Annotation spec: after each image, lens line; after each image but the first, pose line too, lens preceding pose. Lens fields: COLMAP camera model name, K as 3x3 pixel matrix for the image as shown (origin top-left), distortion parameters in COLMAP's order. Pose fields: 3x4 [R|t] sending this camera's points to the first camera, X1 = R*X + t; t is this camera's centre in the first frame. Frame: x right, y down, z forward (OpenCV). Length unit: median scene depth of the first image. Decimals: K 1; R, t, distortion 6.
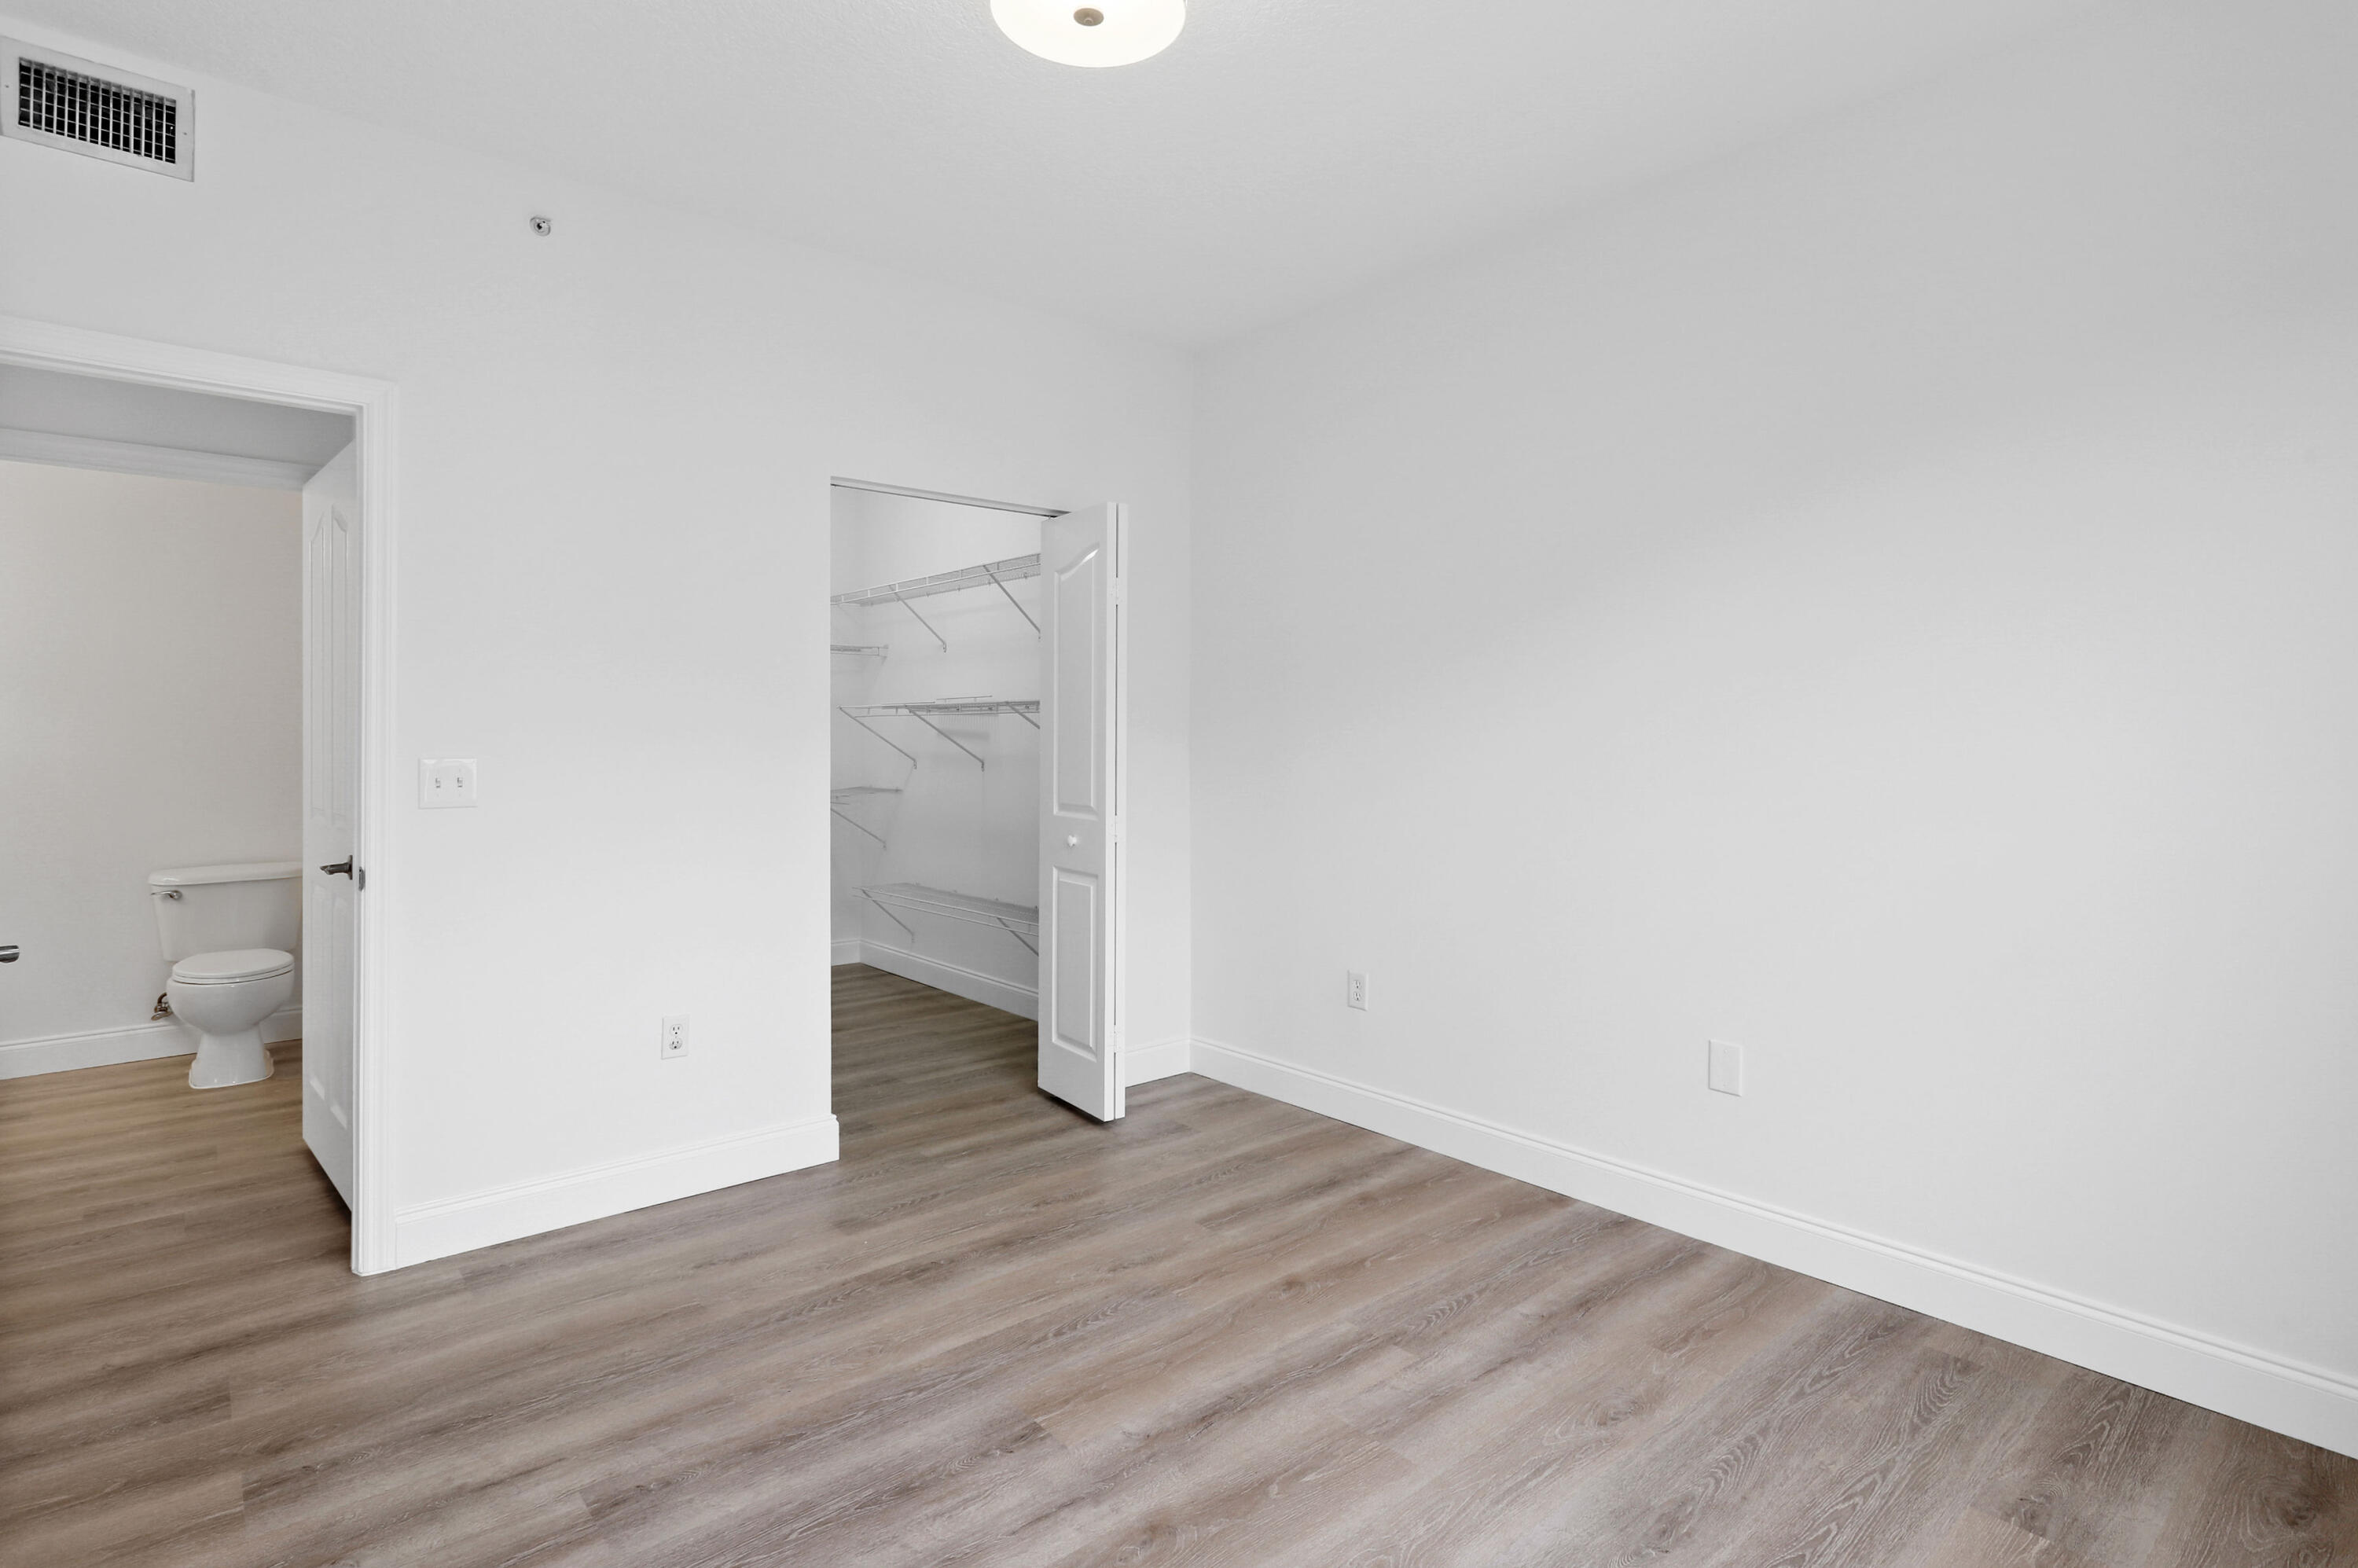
lens RADIAL K [[1148.9, 0, 1173.1], [0, 1148.9, 754.4], [0, 0, 1]] dist [-0.003332, 0.001334]
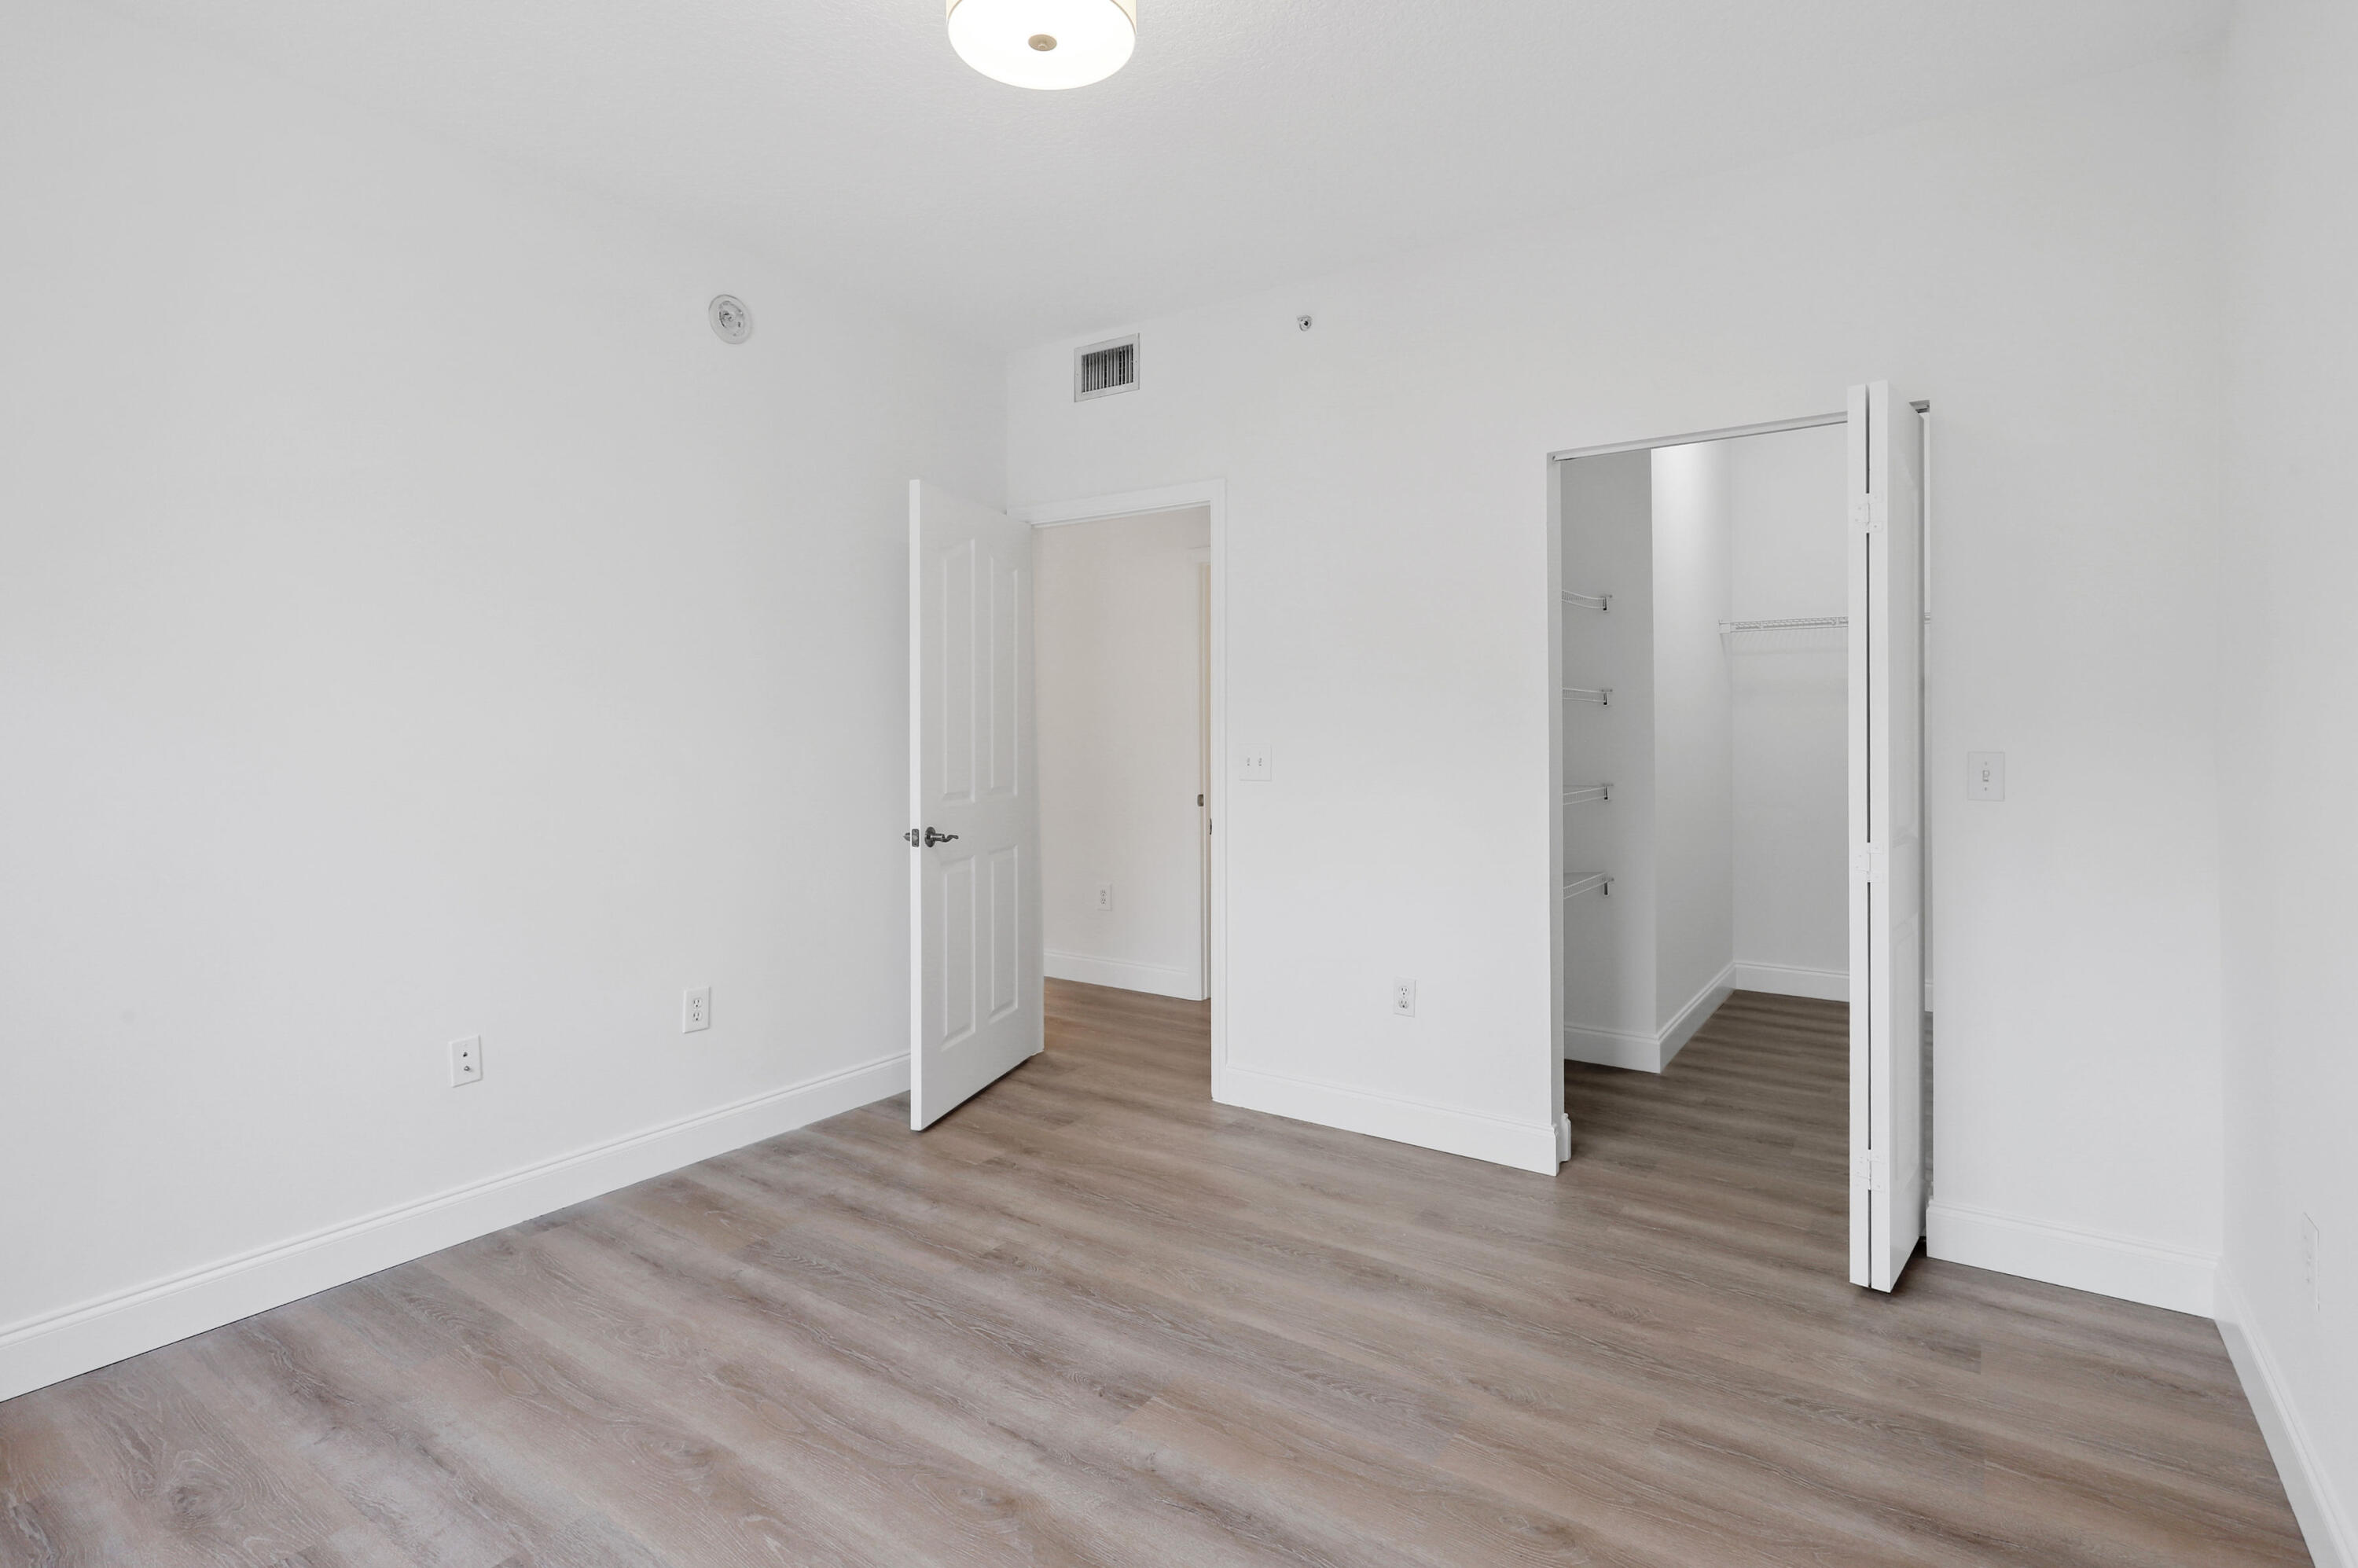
lens RADIAL K [[1153.3, 0, 1181.3], [0, 1153.3, 693.7], [0, 0, 1]] dist [0.000741, 0.000380]
pose [[0.258314, -0.028206, -0.965649, 0.735482], [-0.010917, 0.999425, -0.032112, -0.004466], [0.965999, 0.018837, 0.257857, 0.625351]]
